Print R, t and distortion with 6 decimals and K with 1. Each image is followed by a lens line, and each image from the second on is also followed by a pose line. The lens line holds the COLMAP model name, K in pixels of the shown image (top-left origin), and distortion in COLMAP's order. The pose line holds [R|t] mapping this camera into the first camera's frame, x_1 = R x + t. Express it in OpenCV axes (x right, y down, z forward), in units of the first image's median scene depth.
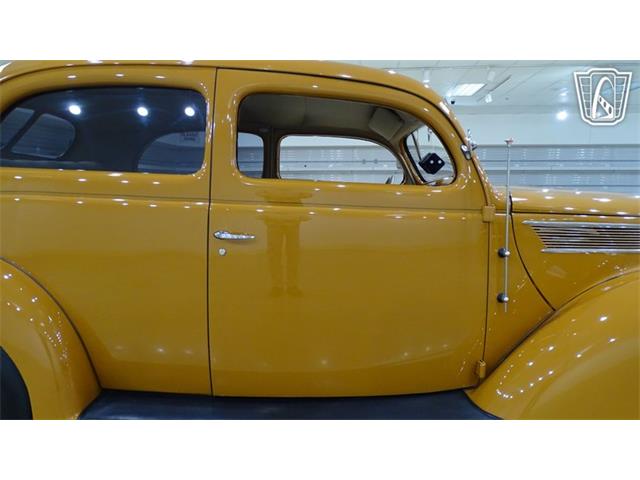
lens RADIAL K [[452.6, 0, 320.0], [0, 452.6, 240.0], [0, 0, 1]] dist [0.002125, 0.001166]
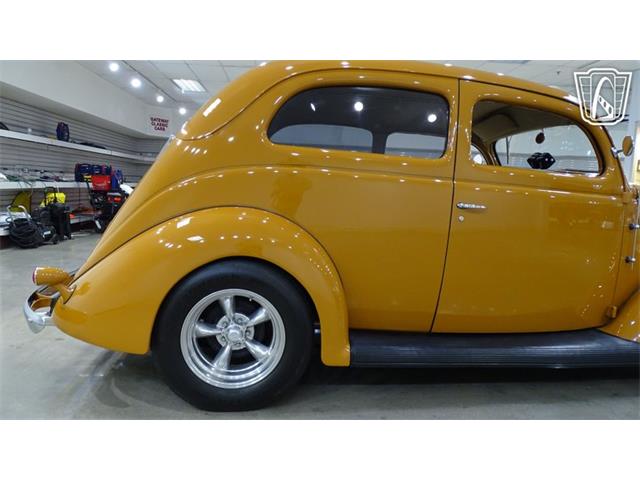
lens RADIAL K [[452.6, 0, 320.0], [0, 452.6, 240.0], [0, 0, 1]] dist [0.002125, 0.001166]
pose [[0.985906, 0.019136, 0.166205, -0.695787], [-0.019325, 0.999813, -0.000483, 0.080494], [-0.166183, -0.002735, 0.986091, -0.192337]]
